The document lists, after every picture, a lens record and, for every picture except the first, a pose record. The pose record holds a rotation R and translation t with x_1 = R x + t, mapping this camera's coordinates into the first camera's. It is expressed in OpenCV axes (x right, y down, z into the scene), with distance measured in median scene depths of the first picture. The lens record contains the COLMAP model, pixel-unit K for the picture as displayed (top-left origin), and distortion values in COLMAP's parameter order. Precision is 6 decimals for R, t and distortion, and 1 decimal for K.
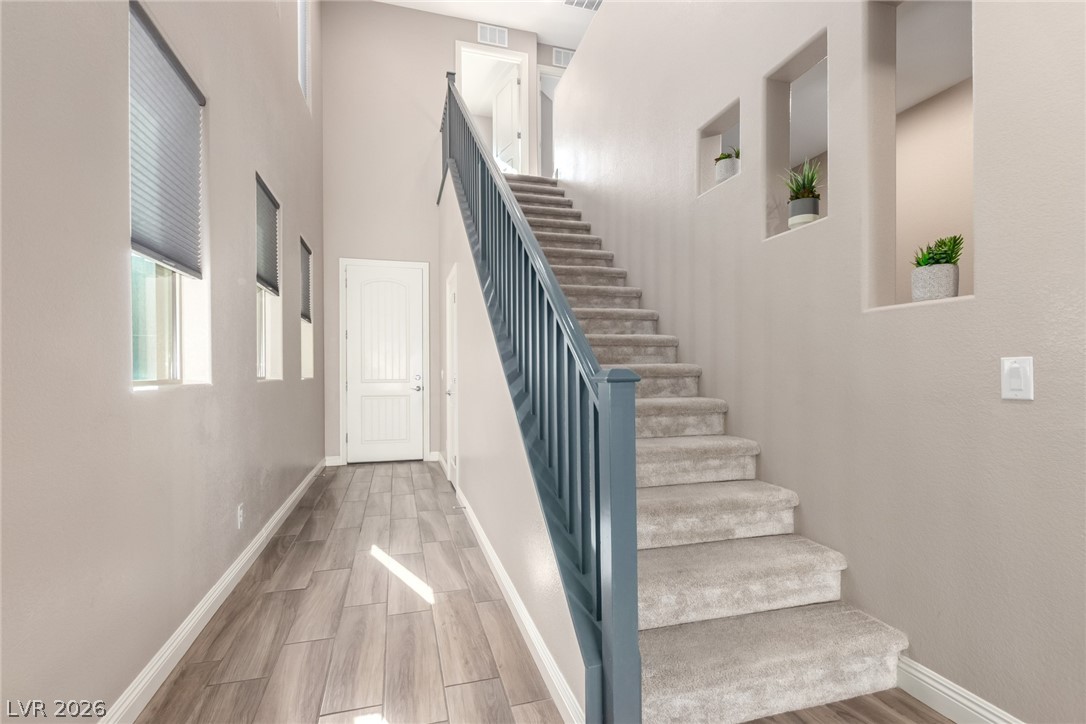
lens RADIAL K [[505.5, 0, 539.5], [0, 505.5, 372.7], [0, 0, 1]] dist [0.001762, -0.001254]
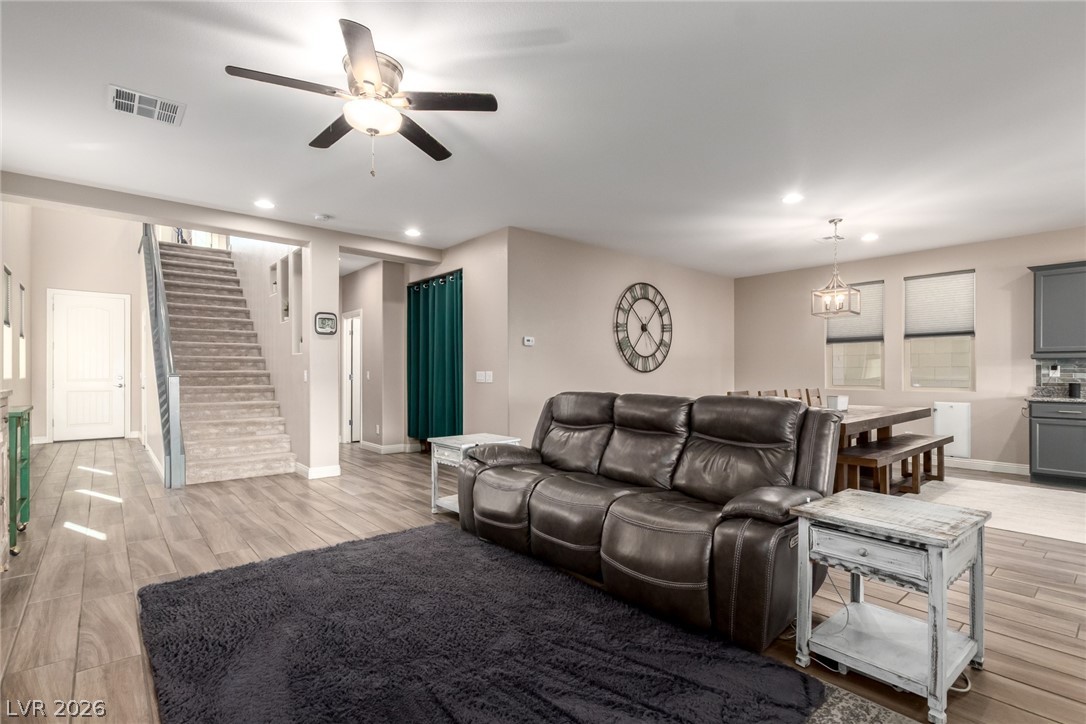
lens RADIAL K [[505.5, 0, 539.5], [0, 505.5, 372.7], [0, 0, 1]] dist [0.001762, -0.001254]
pose [[0.906842, 0.003489, 0.421457, 0.424811], [-0.002088, 0.999991, -0.003786, -0.001803], [-0.421466, 0.002553, 0.906840, -1.444985]]
